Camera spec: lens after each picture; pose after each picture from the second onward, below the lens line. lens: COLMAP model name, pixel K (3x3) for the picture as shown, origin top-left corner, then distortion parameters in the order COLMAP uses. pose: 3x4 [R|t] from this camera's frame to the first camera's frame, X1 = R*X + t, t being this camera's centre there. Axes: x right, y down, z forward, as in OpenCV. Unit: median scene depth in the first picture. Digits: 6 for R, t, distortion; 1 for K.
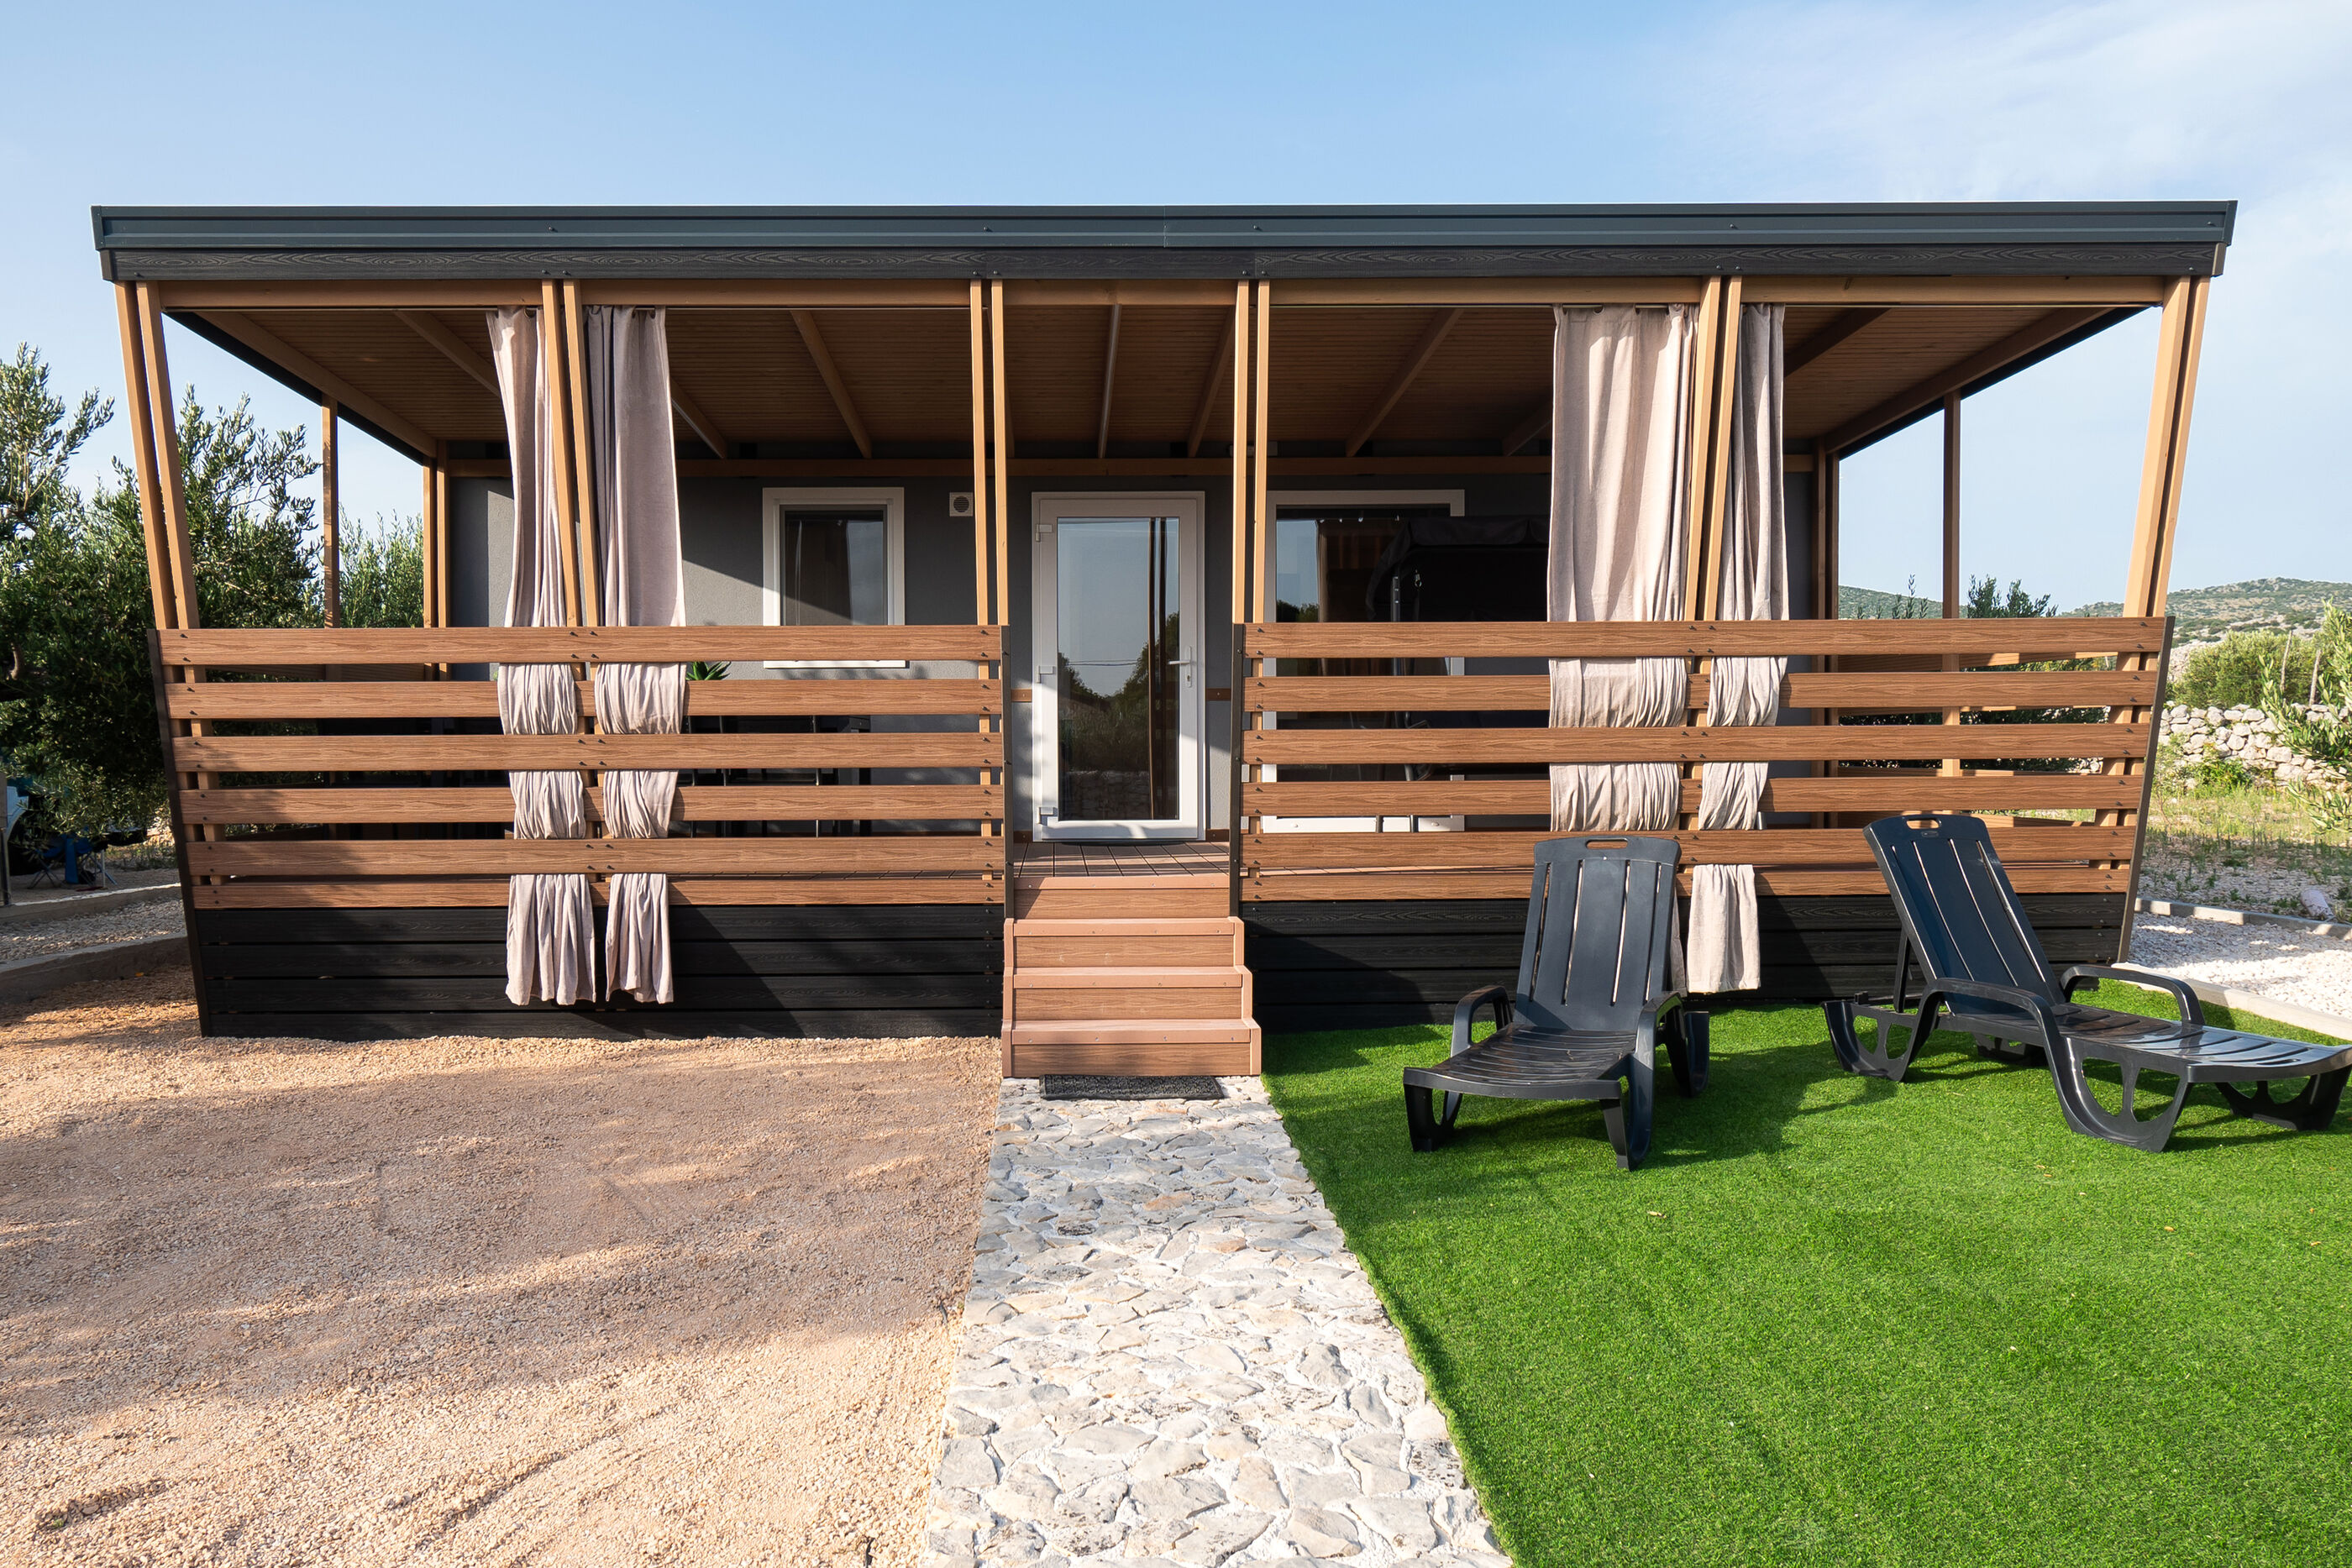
lens RADIAL K [[1981.4, 0, 1175.1], [0, 1981.4, 769.7], [0, 0, 1]] dist [-0.006109, -0.000570]
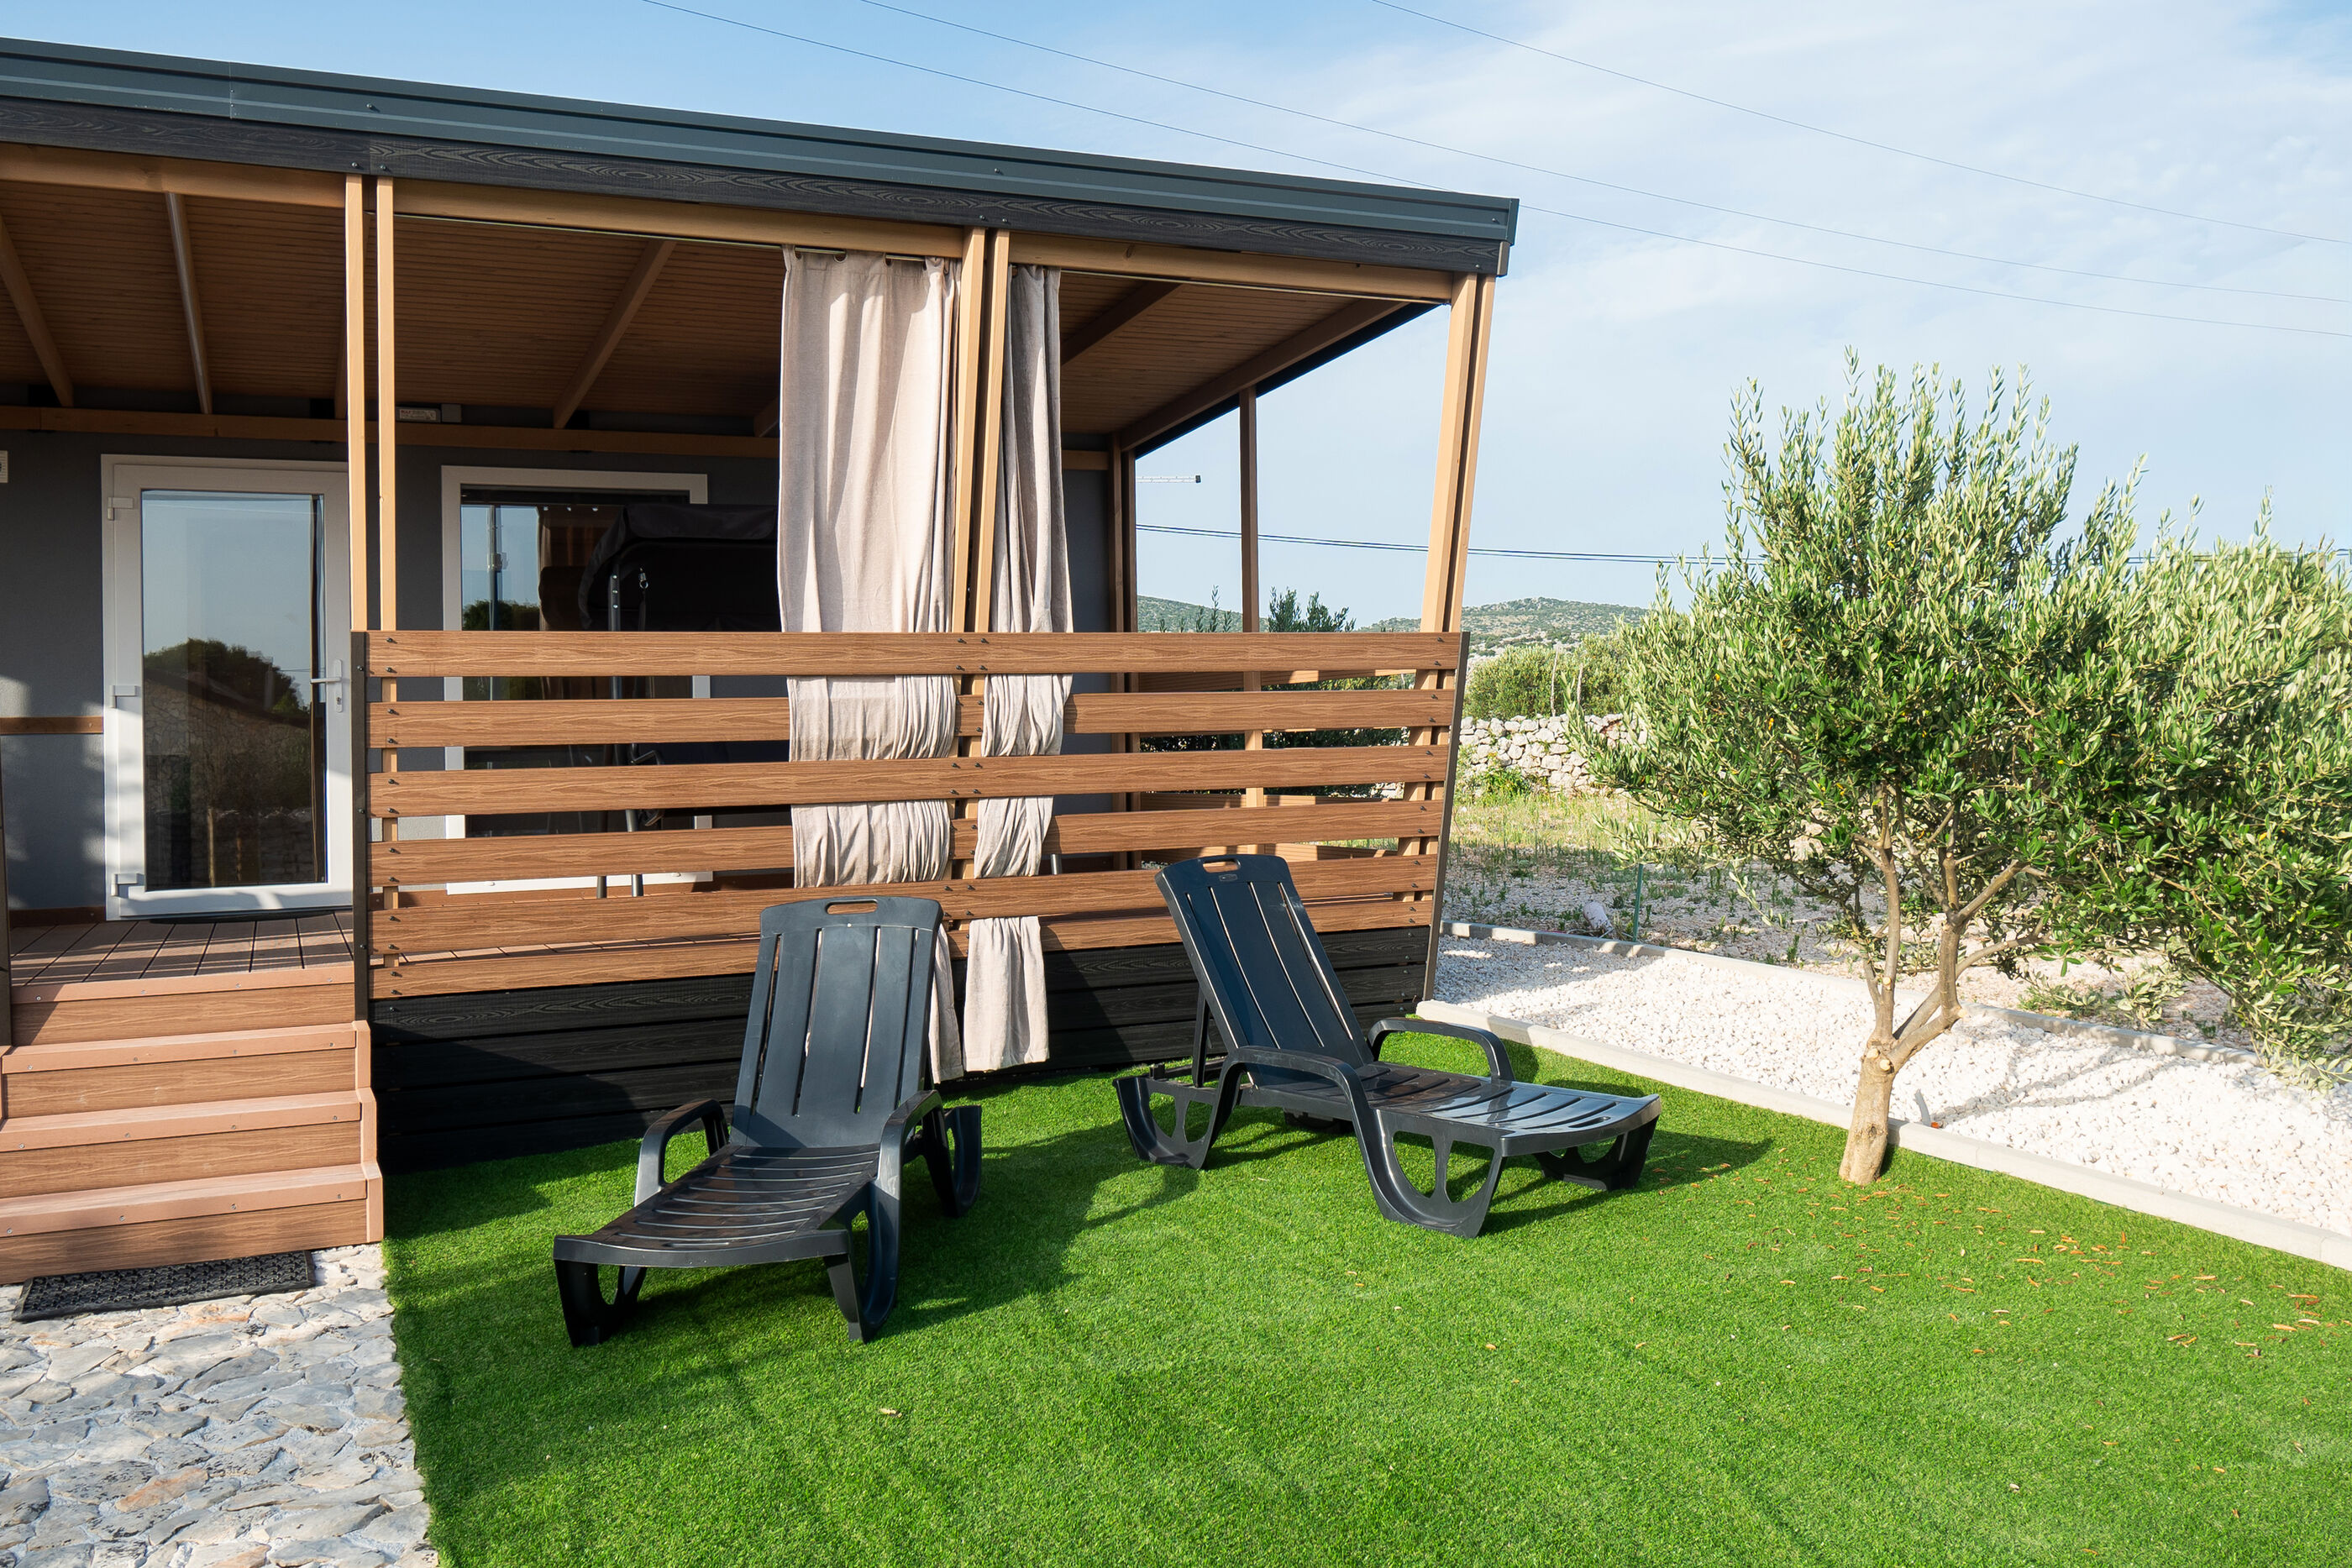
lens RADIAL K [[2040.3, 0, 1393.7], [0, 2040.3, 714.9], [0, 0, 1]] dist [-0.011211, 0.007453]
pose [[0.906449, -0.008303, 0.422234, 0.061808], [0.022720, 0.999318, -0.029123, -0.010701], [-0.421704, 0.035992, 0.906019, 0.136875]]
